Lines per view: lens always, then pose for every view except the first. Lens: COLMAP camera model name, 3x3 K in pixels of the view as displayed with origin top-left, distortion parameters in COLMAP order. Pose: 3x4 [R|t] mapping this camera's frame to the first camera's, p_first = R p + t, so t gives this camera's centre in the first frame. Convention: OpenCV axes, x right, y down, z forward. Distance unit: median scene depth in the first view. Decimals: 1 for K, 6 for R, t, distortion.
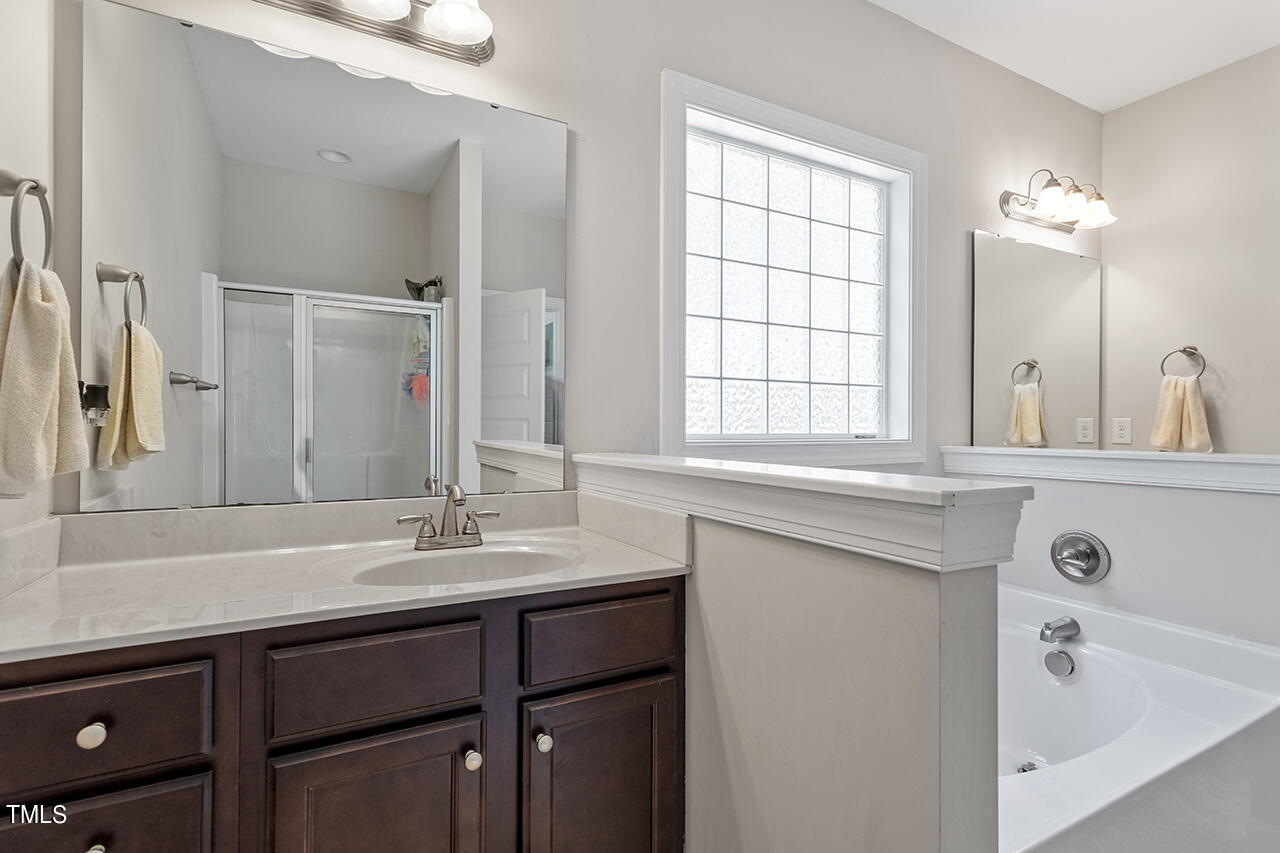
lens RADIAL K [[611.9, 0, 639.1], [0, 611.9, 430.2], [0, 0, 1]] dist [0.009147, 0.000013]
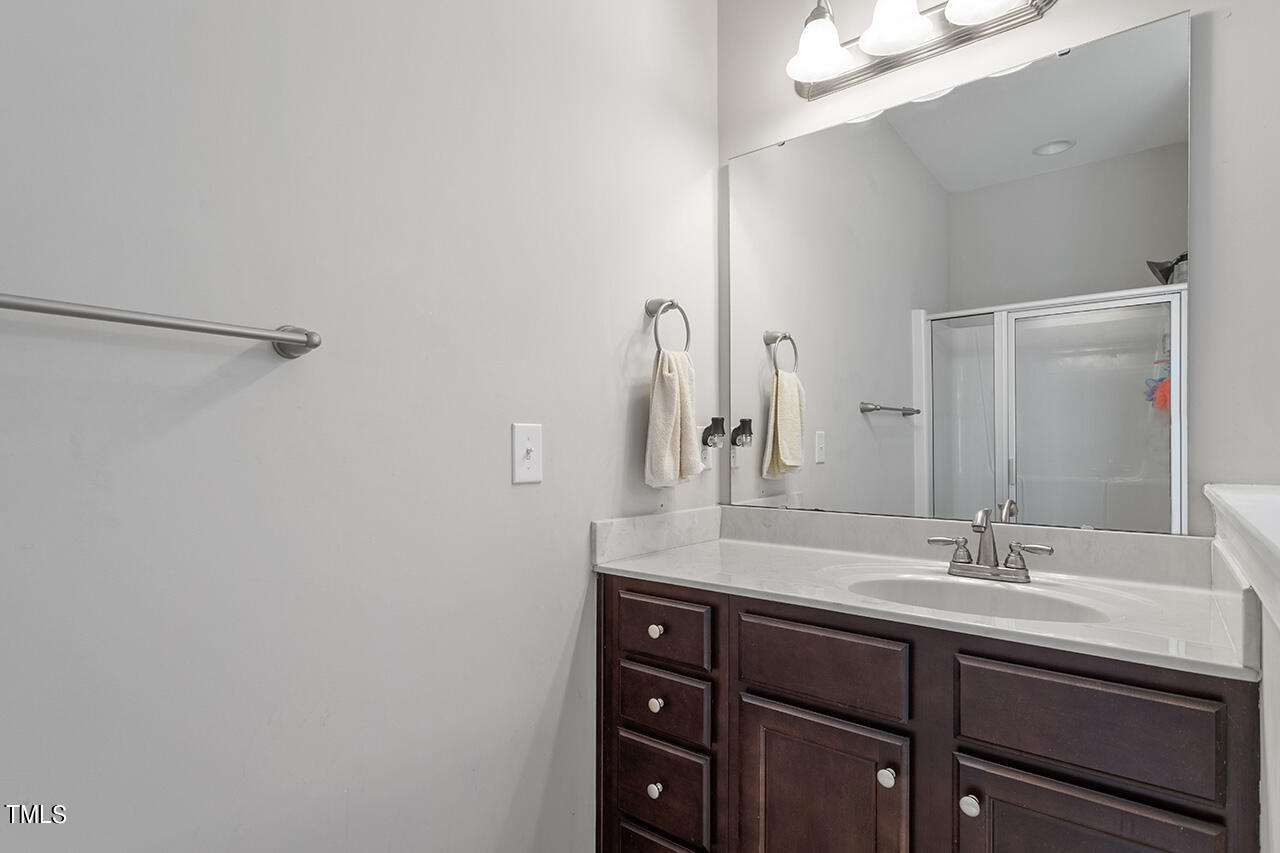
lens RADIAL K [[650.1, 0, 626.8], [0, 650.1, 452.8], [0, 0, 1]] dist [0.000069, 0.000379]
pose [[0.371519, 0.002002, -0.928423, 0.263642], [-0.000388, 0.999998, 0.002001, 0.002075], [0.928425, -0.000383, 0.371519, 0.098718]]
